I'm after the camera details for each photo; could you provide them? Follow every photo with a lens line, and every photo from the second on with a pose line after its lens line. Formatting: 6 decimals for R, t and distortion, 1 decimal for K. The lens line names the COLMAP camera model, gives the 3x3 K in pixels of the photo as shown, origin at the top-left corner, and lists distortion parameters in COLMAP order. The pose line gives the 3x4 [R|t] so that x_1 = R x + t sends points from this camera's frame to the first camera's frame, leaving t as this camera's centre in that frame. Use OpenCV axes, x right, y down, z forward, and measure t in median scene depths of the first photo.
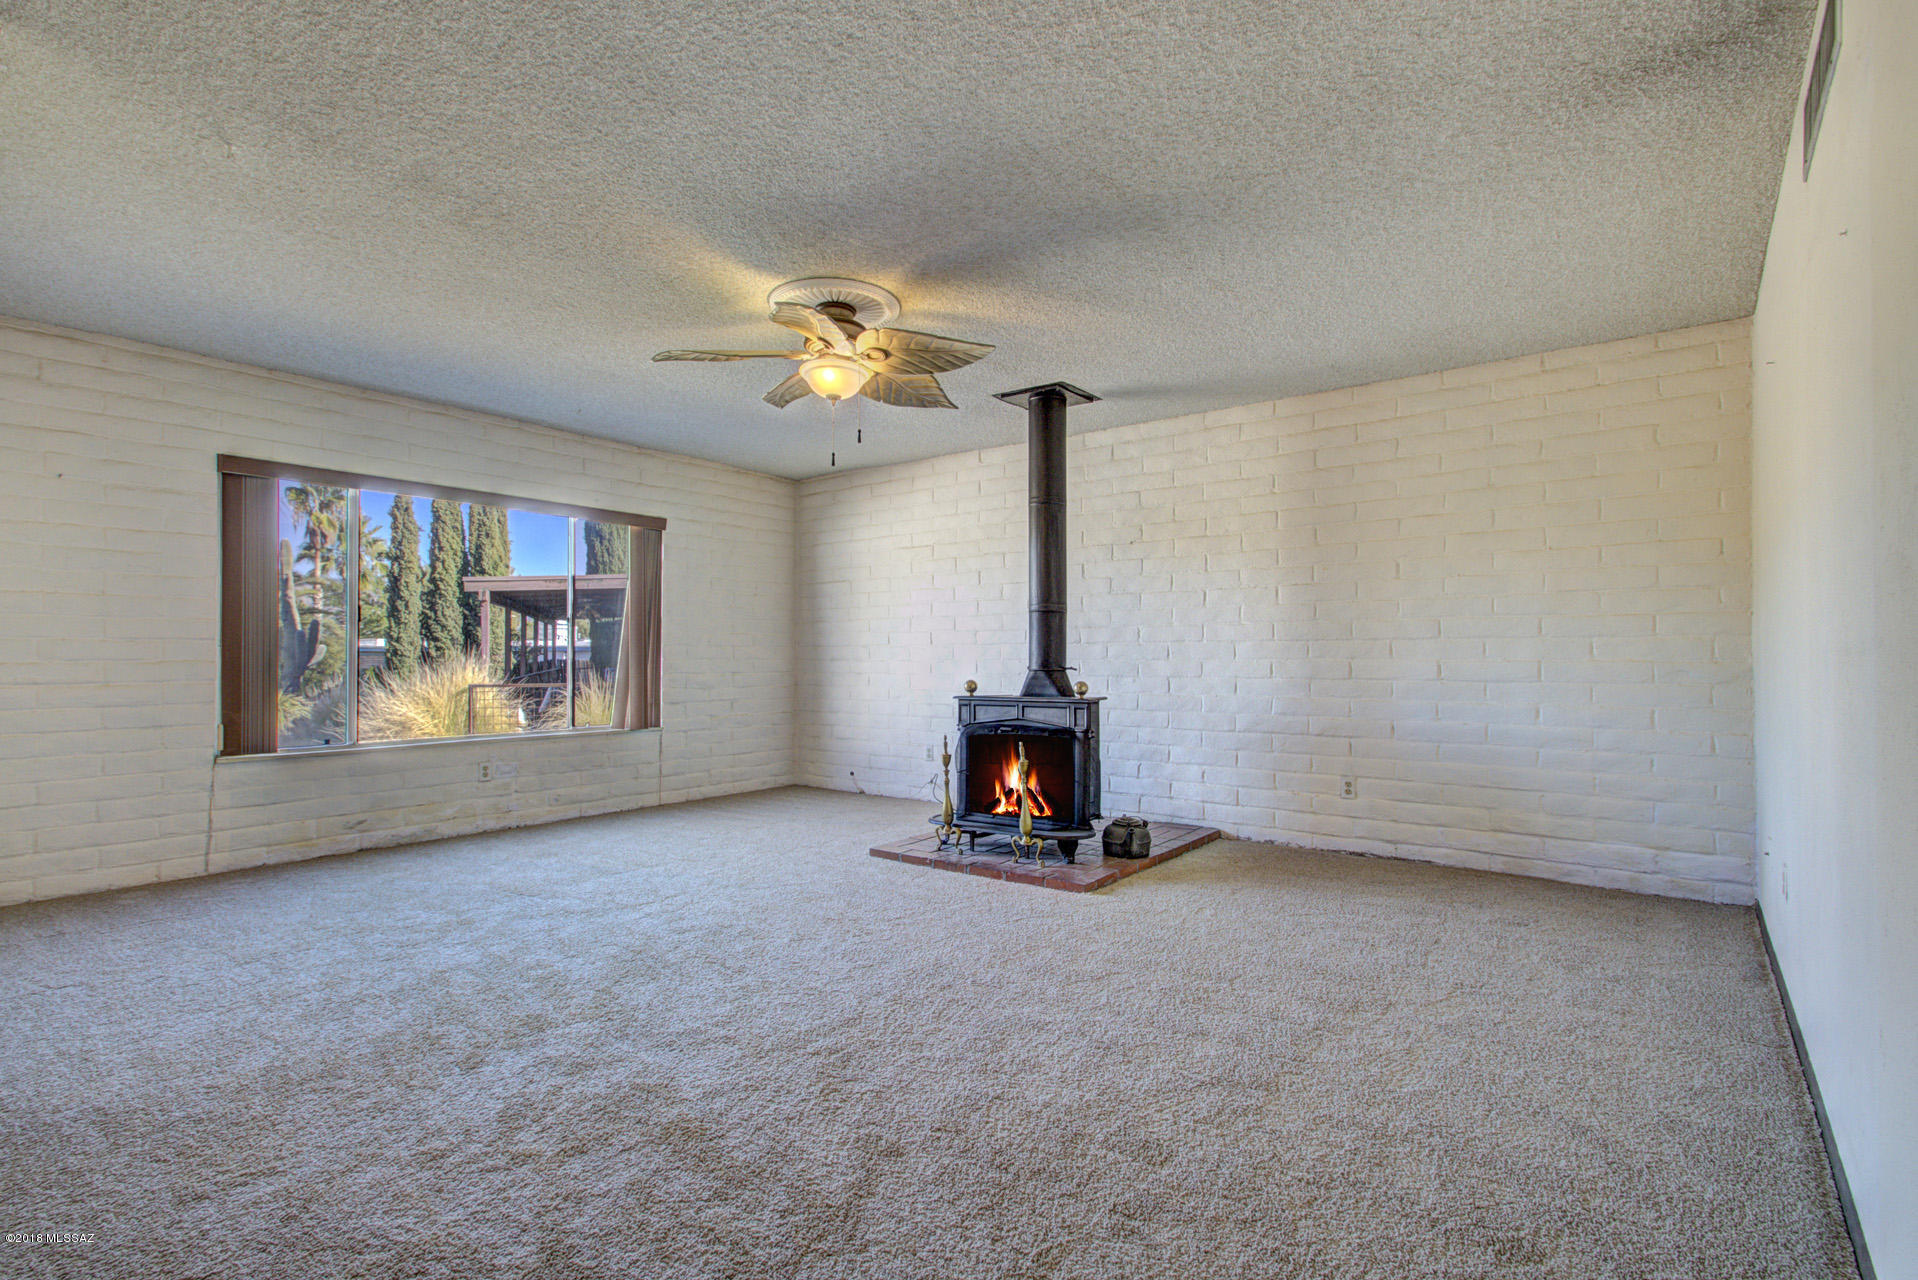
lens RADIAL K [[902.5, 0, 954.3], [0, 902.5, 640.6], [0, 0, 1]] dist [0.072534, -0.029413]
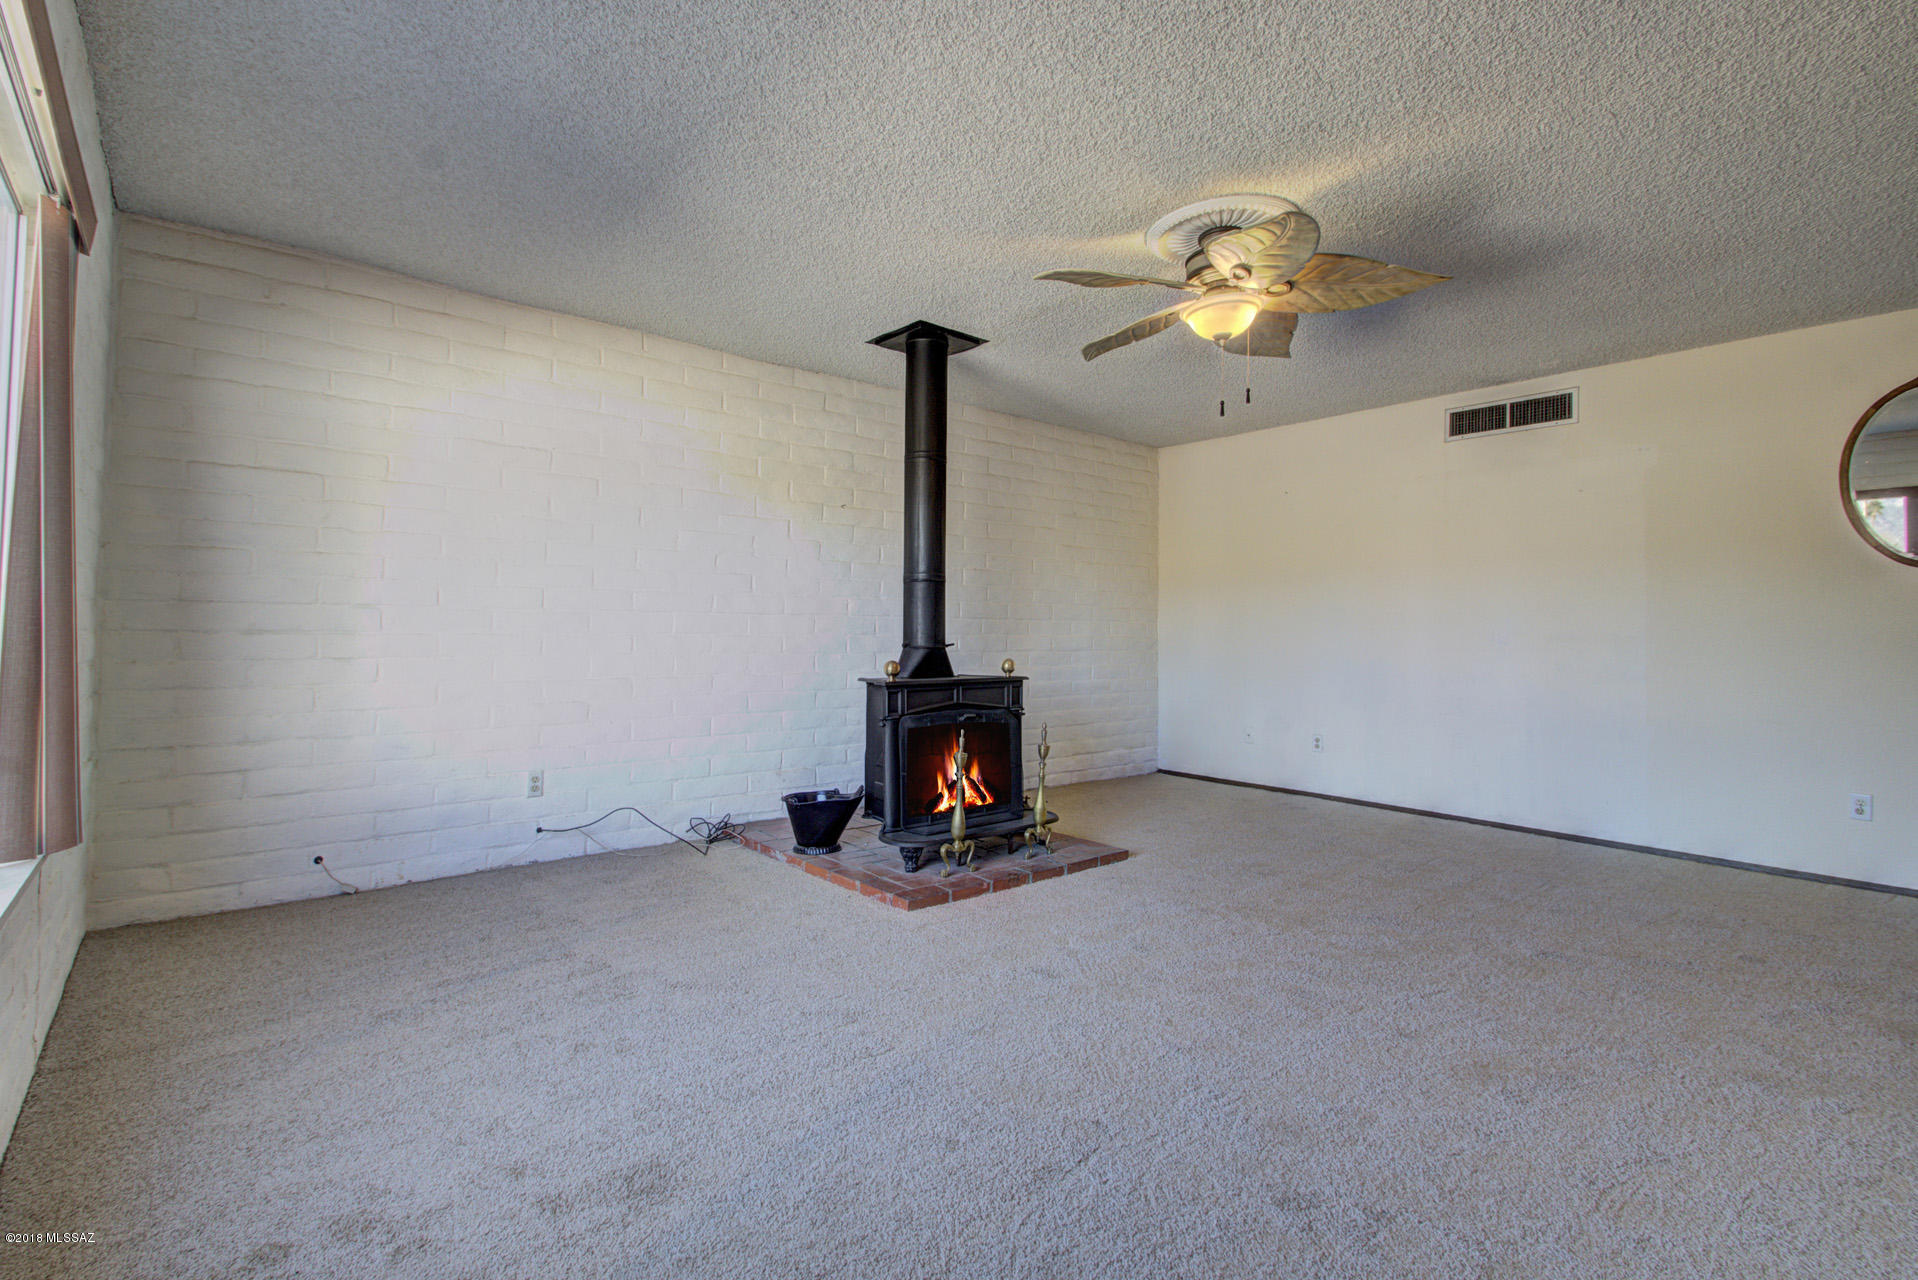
lens RADIAL K [[909.7, 0, 976.8], [0, 909.7, 605.0], [0, 0, 1]] dist [-0.000101, 0.000047]
pose [[0.200011, 0.037250, 0.979085, -0.776357], [-0.025733, 0.999132, -0.032756, 0.019551], [-0.979456, -0.018643, 0.200796, 0.786916]]
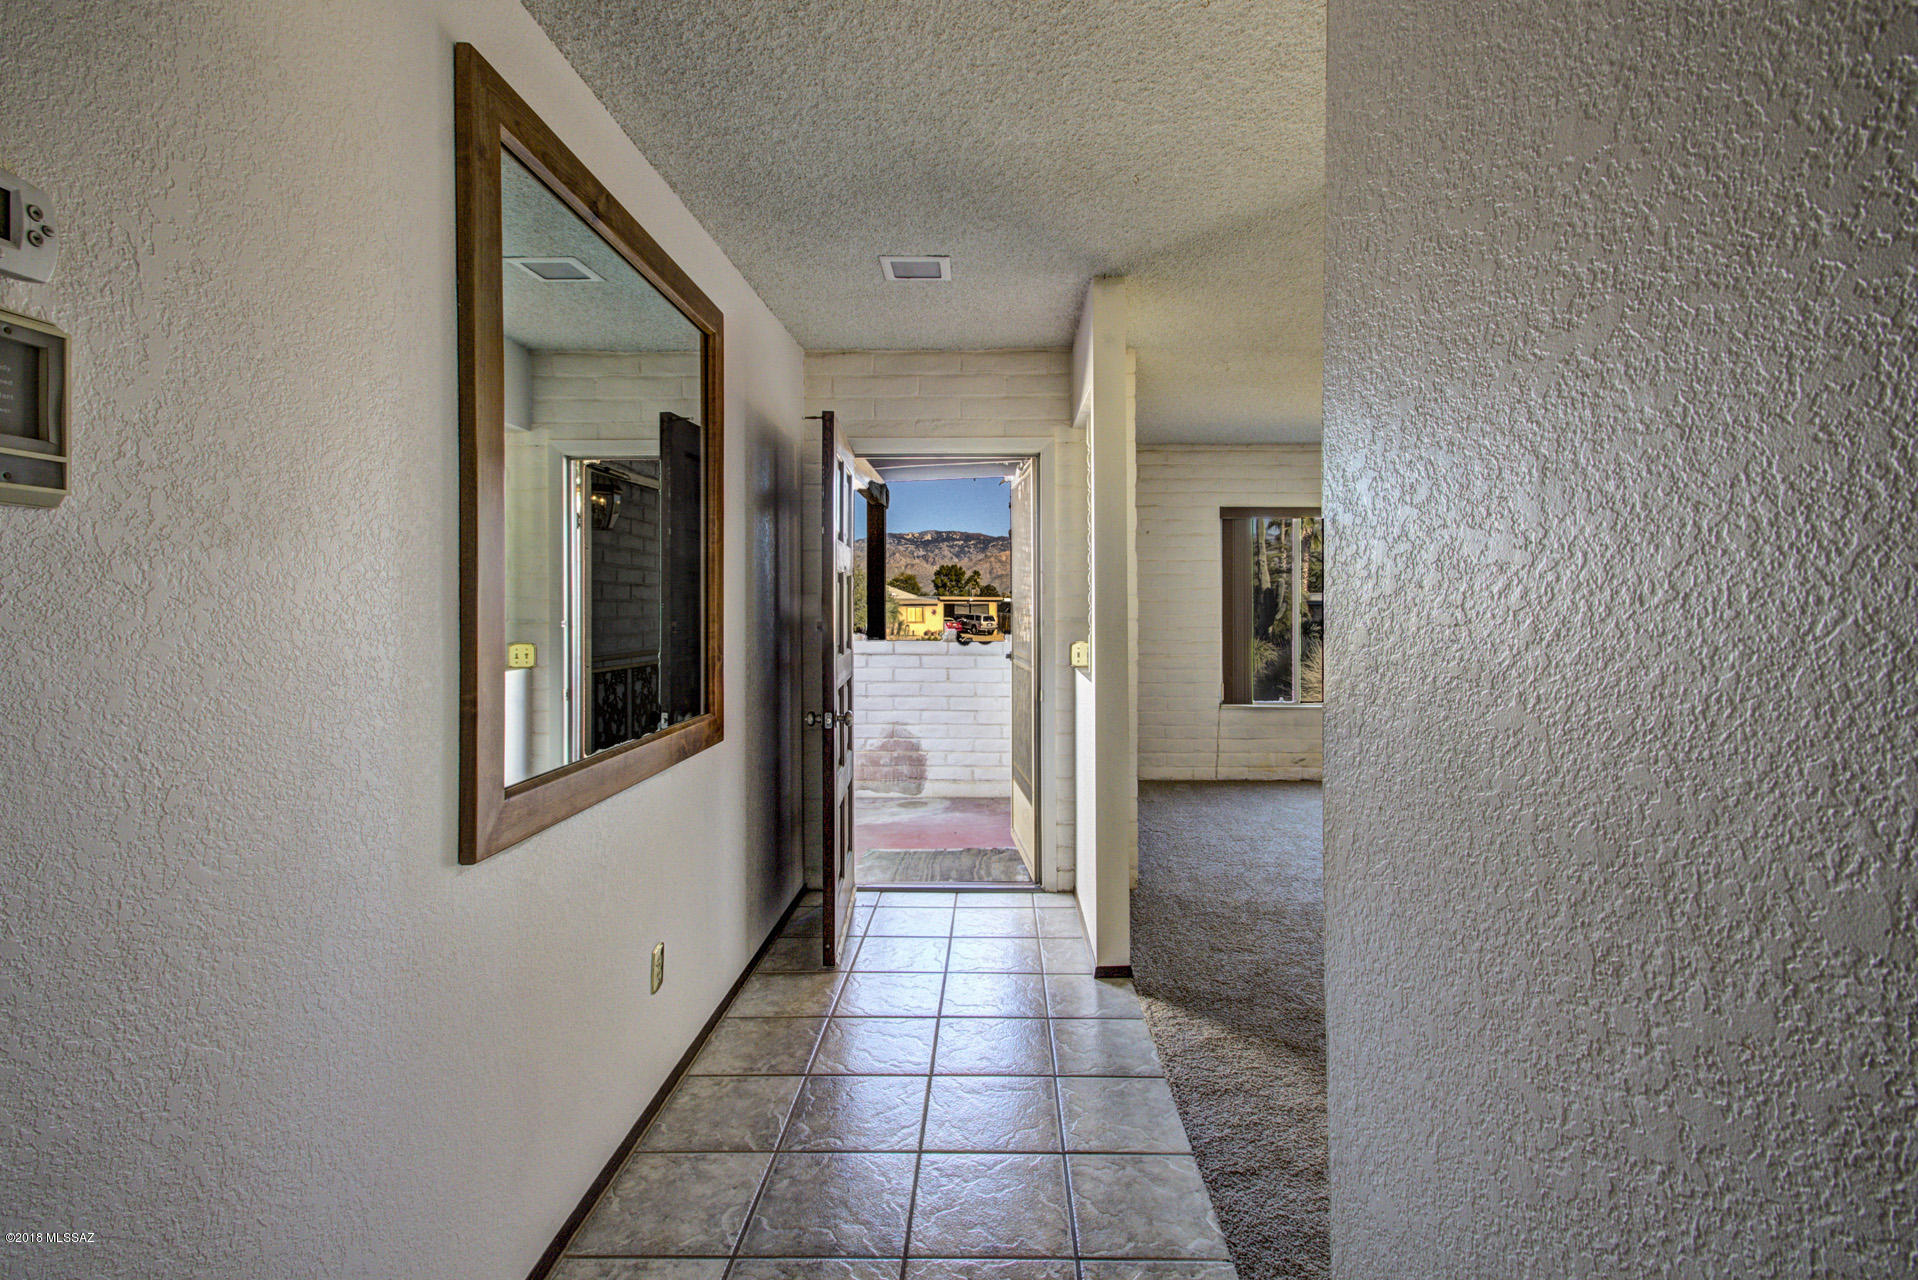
lens RADIAL K [[909.7, 0, 976.8], [0, 909.7, 605.0], [0, 0, 1]] dist [-0.000101, 0.000047]
pose [[0.600187, 0.002648, -0.799856, 0.152544], [0.013236, 0.999825, 0.013241, -0.059356], [0.799751, -0.018534, 0.600046, -0.197914]]
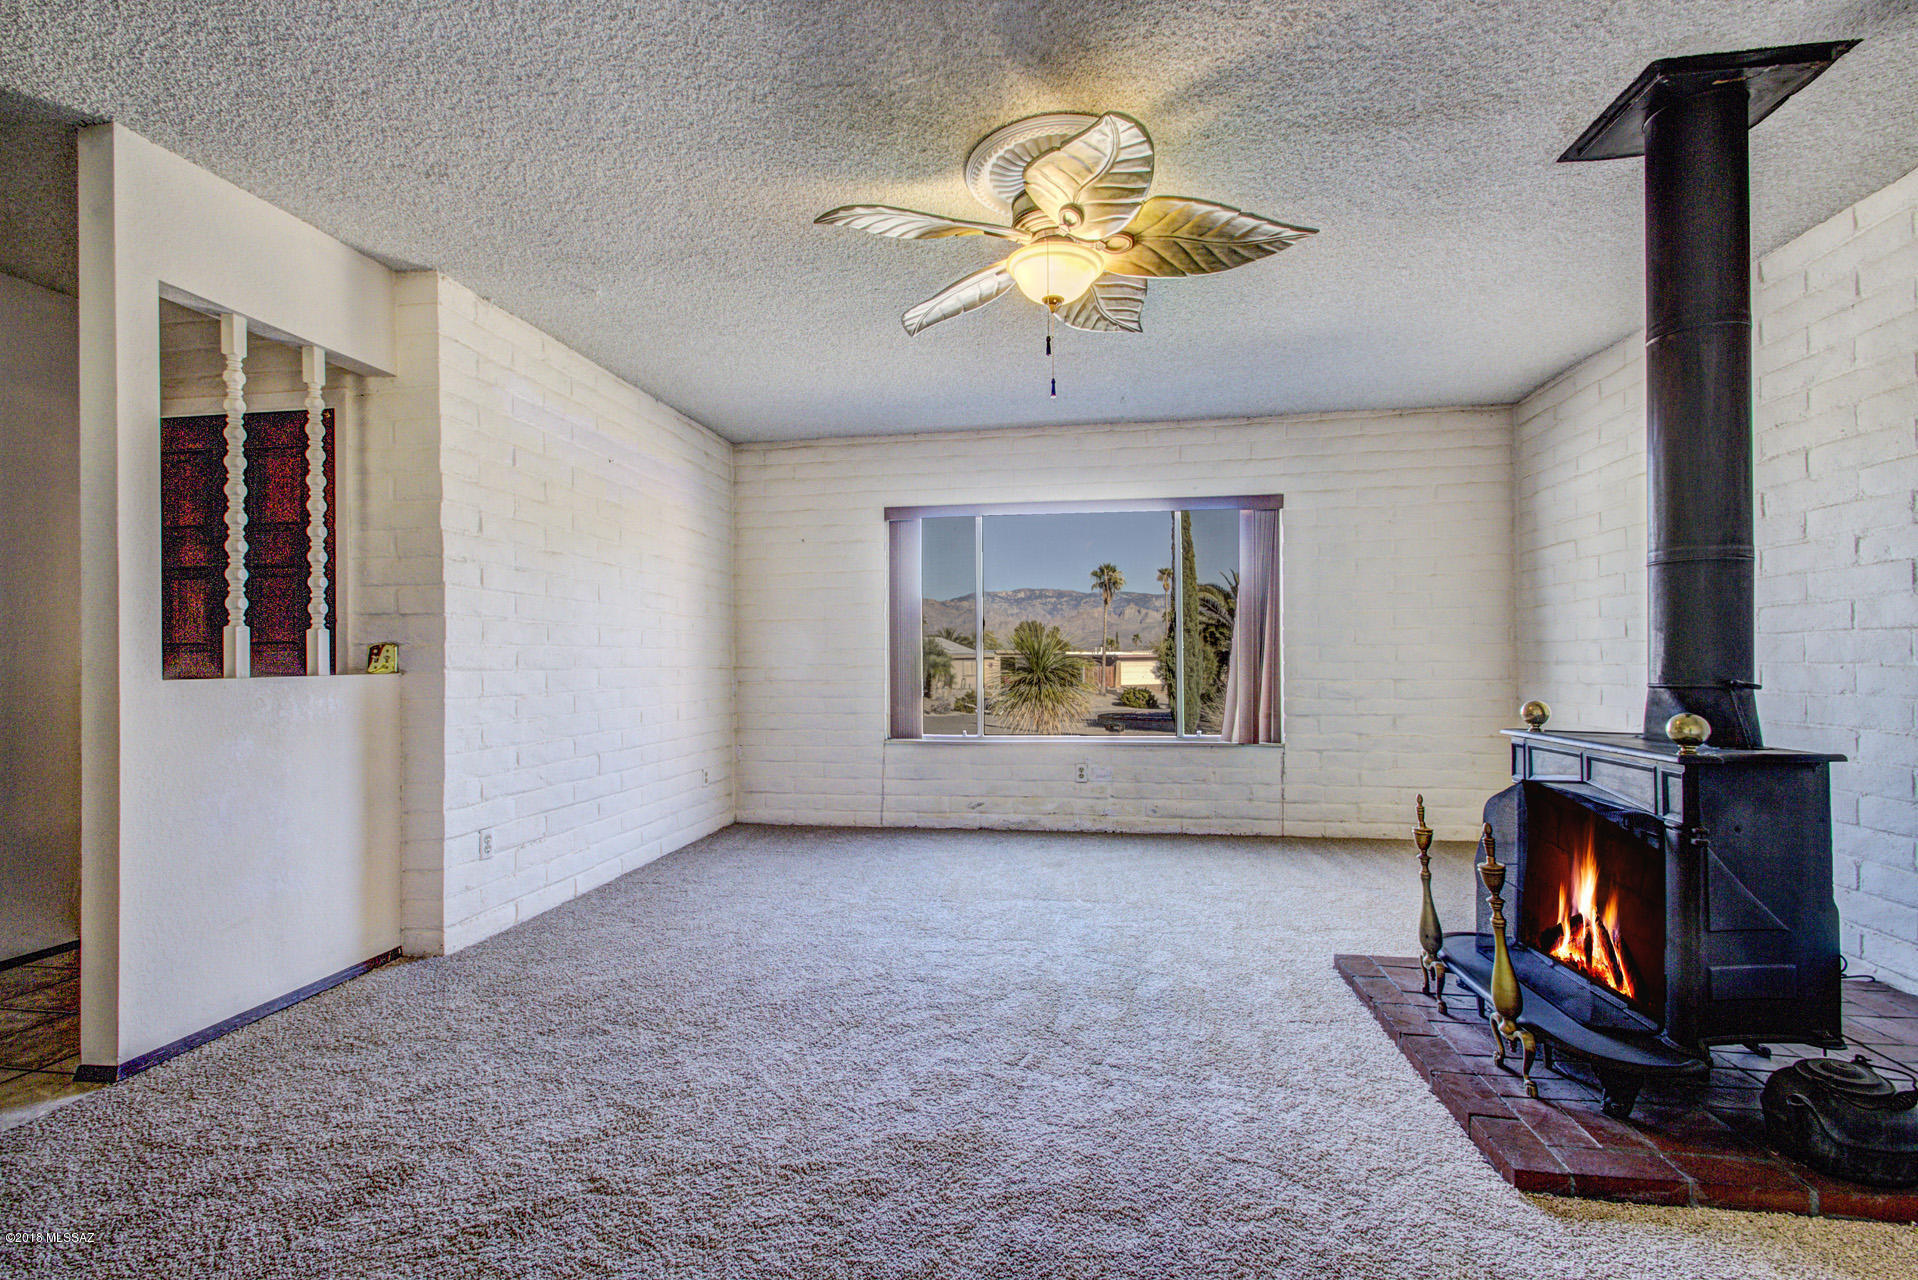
lens RADIAL K [[896.1, 0, 955.0], [0, 896.1, 653.9], [0, 0, 1]] dist [0.016516, -0.000102]
pose [[0.488531, -0.010371, -0.872485, 0.331841], [0.023420, 0.999725, 0.001230, 0.005635], [0.872232, -0.021035, 0.488640, 0.435282]]
